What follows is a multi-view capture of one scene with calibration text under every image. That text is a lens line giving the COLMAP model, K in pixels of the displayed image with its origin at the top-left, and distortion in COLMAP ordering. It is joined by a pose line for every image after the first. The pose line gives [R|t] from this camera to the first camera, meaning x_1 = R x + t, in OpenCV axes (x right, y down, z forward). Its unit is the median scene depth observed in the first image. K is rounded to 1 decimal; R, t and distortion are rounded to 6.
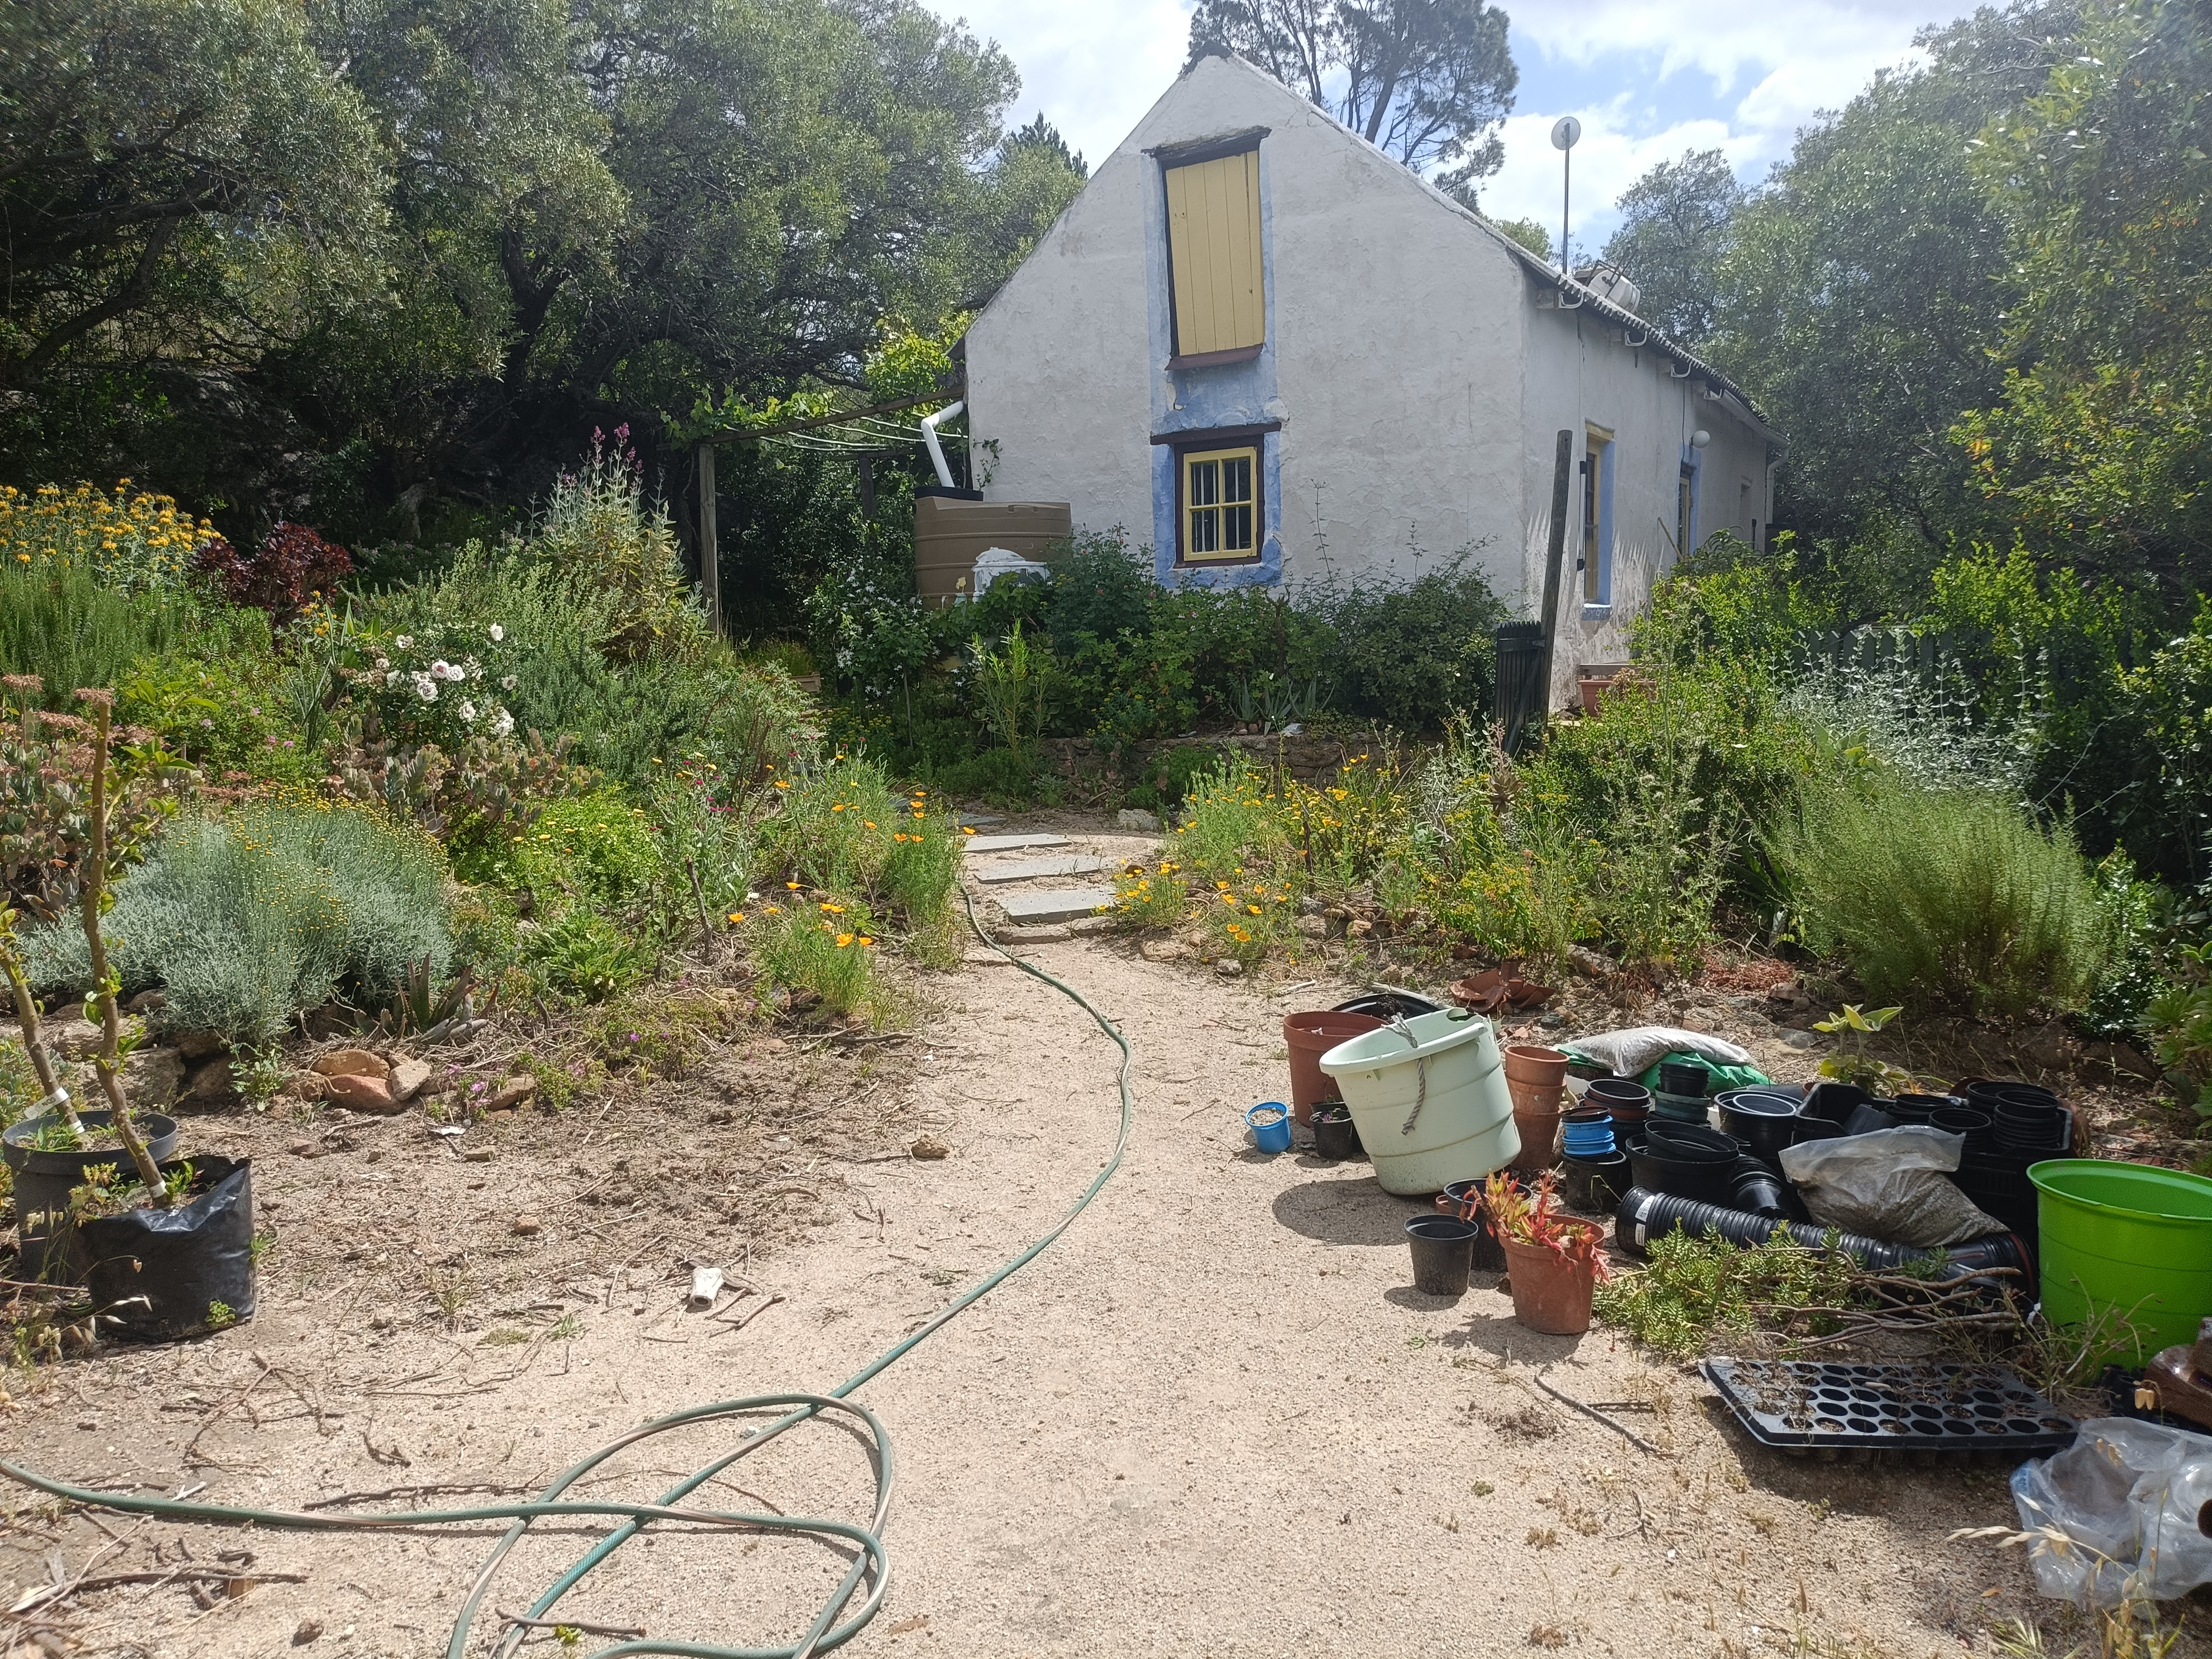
lens RADIAL K [[1762.1, 0, 1066.3], [0, 1762.1, 972.1], [0, 0, 1]] dist [0.028032, -0.019746]
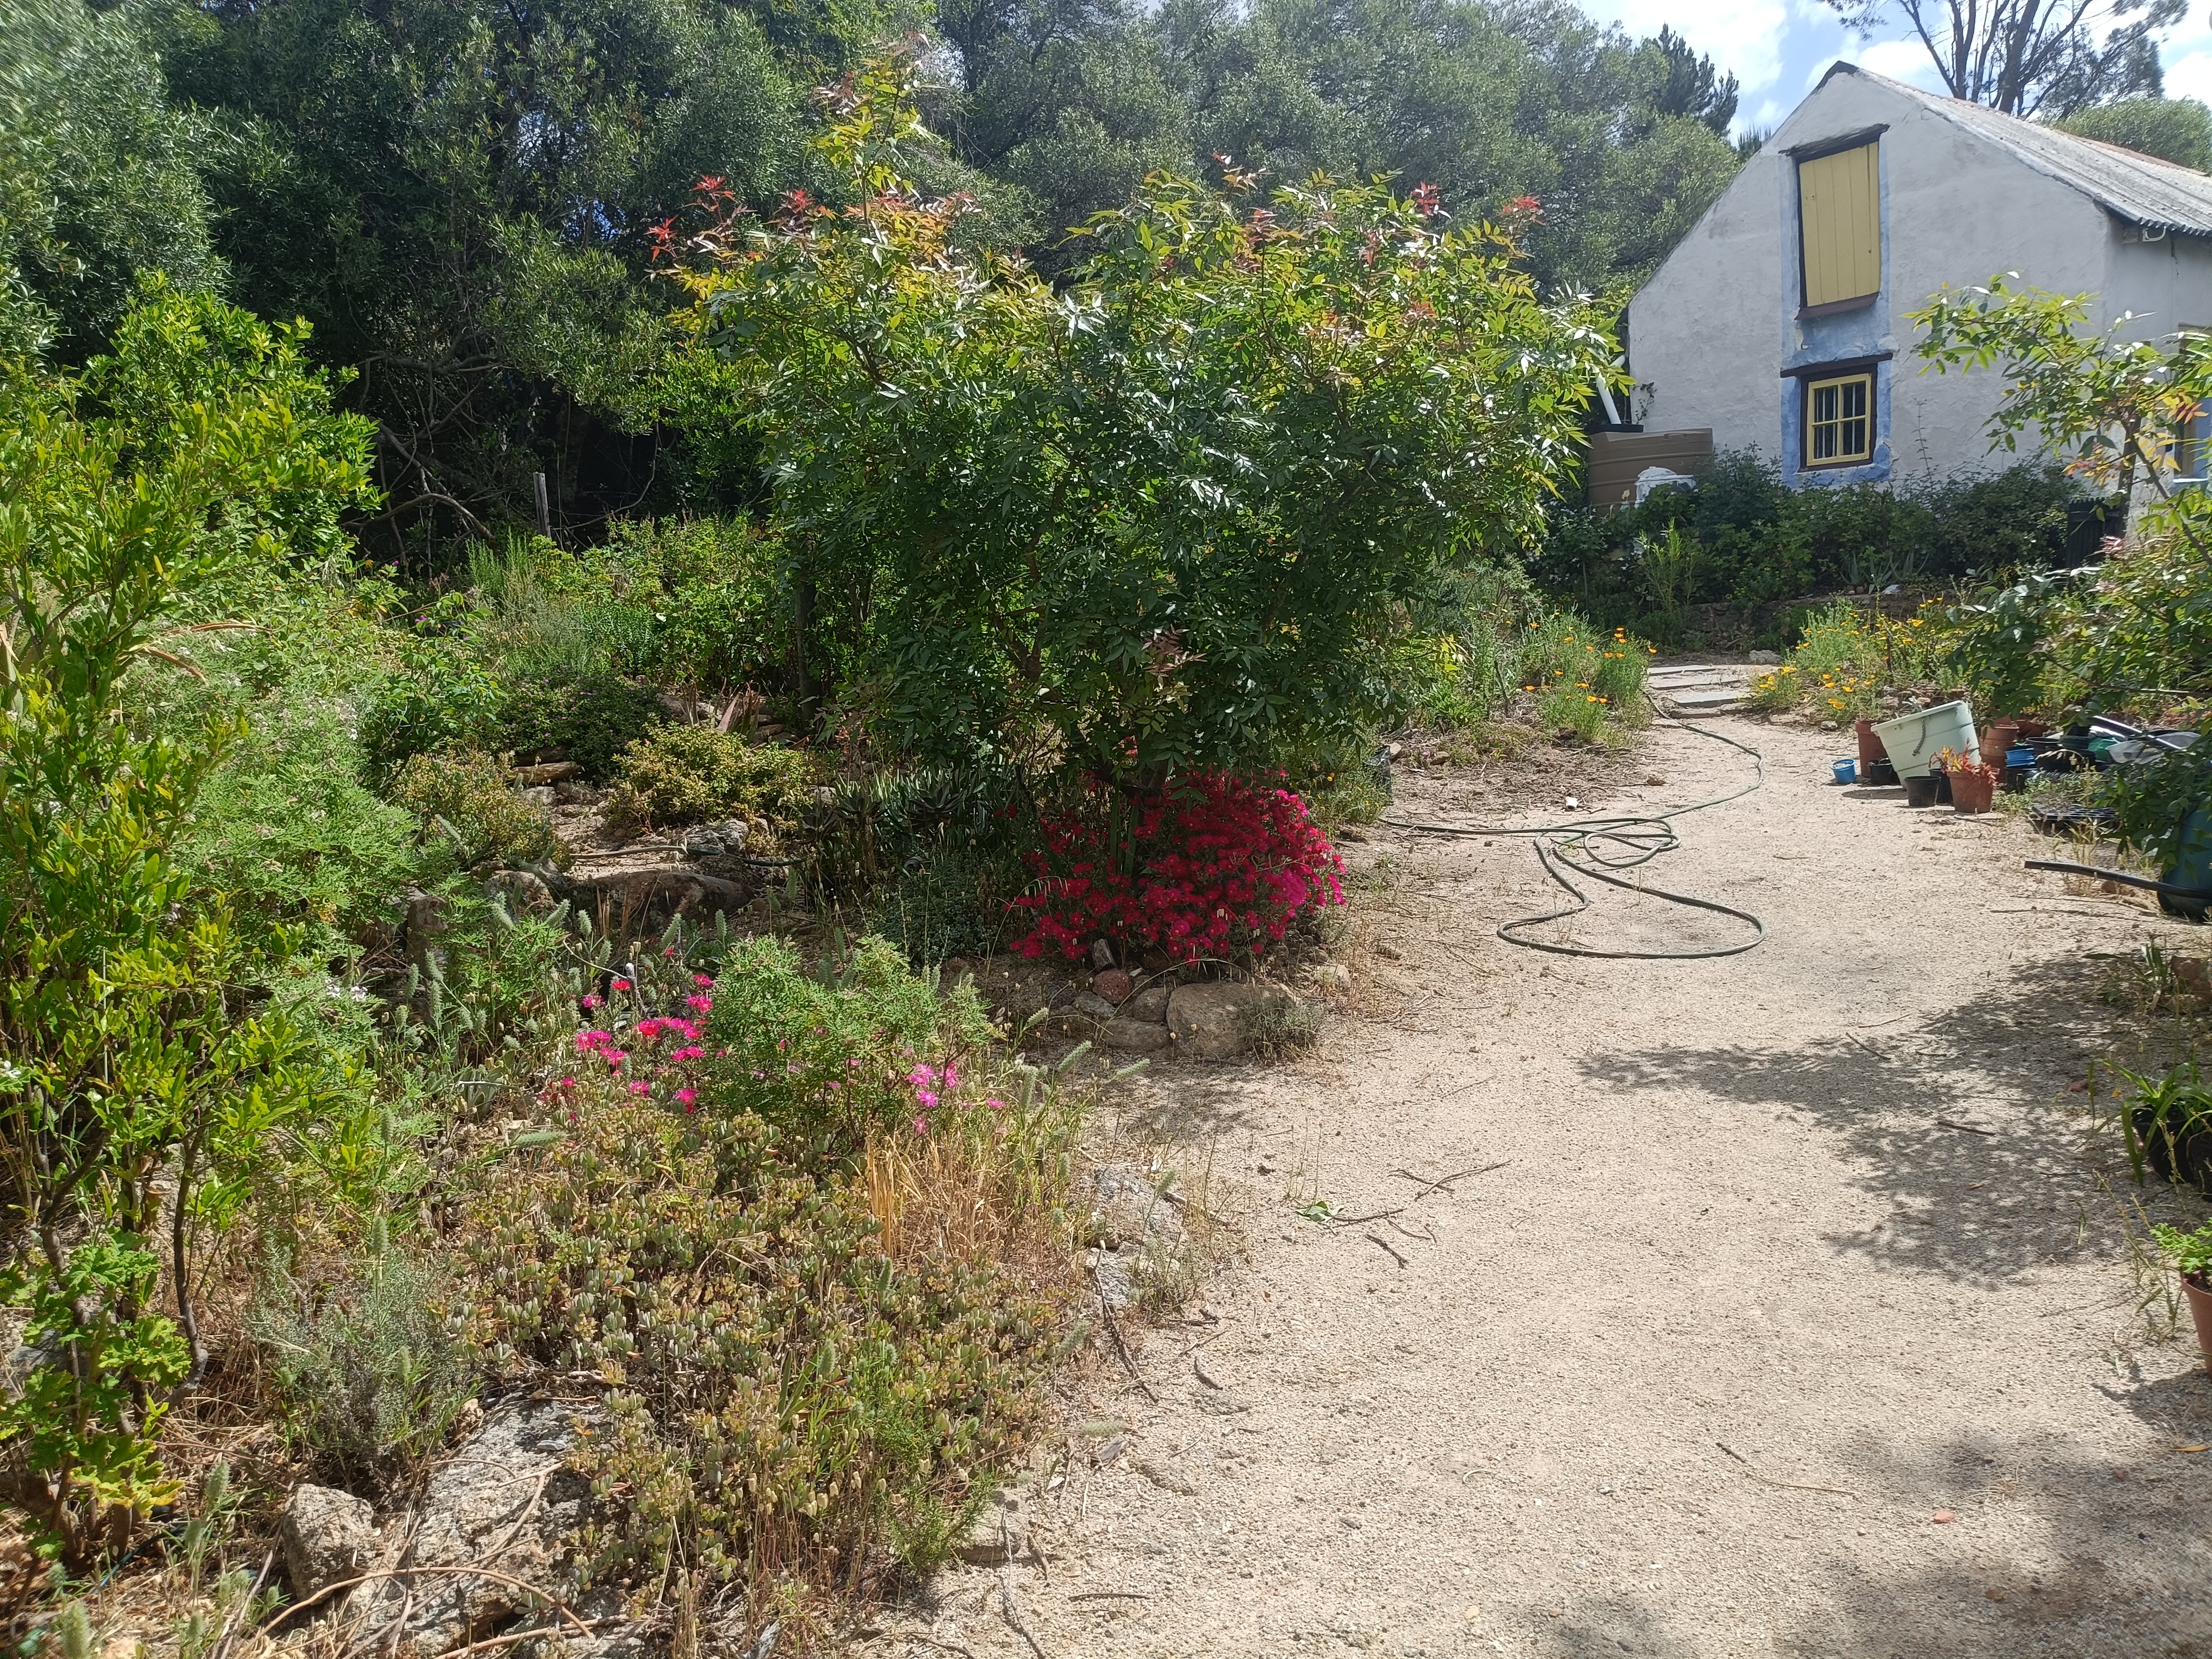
lens RADIAL K [[1762.1, 0, 1036.1], [0, 1762.1, 927.0], [0, 0, 1]] dist [0.028032, -0.019746]
pose [[0.942553, 0.020587, -0.333421, -0.025930], [-0.015287, 0.999712, 0.018512, 0.090410], [0.333706, -0.012351, 0.942596, -0.424289]]
